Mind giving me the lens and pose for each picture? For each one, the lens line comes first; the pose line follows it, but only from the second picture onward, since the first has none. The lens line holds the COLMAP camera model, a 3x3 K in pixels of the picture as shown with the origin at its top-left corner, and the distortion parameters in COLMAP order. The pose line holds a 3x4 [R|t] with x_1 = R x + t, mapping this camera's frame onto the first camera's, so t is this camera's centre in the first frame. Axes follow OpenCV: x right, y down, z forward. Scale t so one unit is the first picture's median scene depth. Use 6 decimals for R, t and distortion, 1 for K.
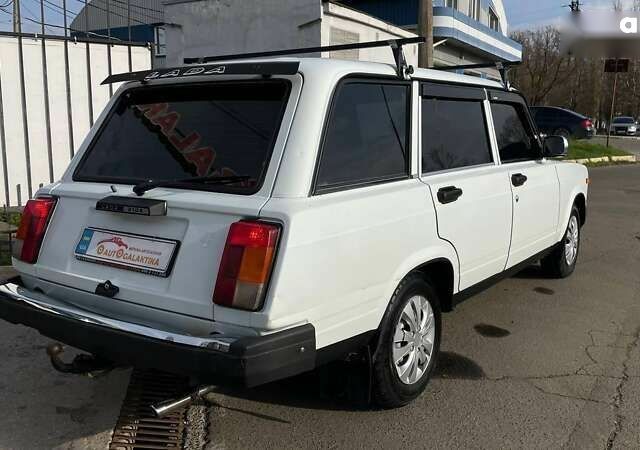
lens RADIAL K [[618.7, 0, 320.0], [0, 618.7, 225.0], [0, 0, 1]] dist [-0.001081, -0.003675]
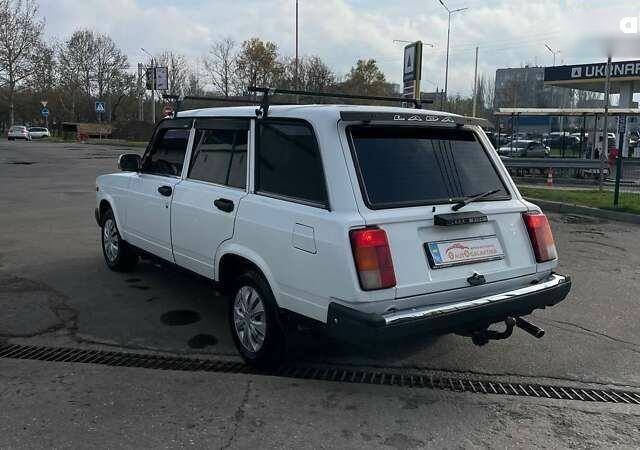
lens RADIAL K [[618.7, 0, 320.0], [0, 618.7, 225.0], [0, 0, 1]] dist [-0.001081, -0.003675]
pose [[0.313695, -0.124453, 0.941333, -1.700945], [0.120626, 0.988564, 0.090499, -0.179448], [-0.941831, 0.085160, 0.325120, 0.851419]]
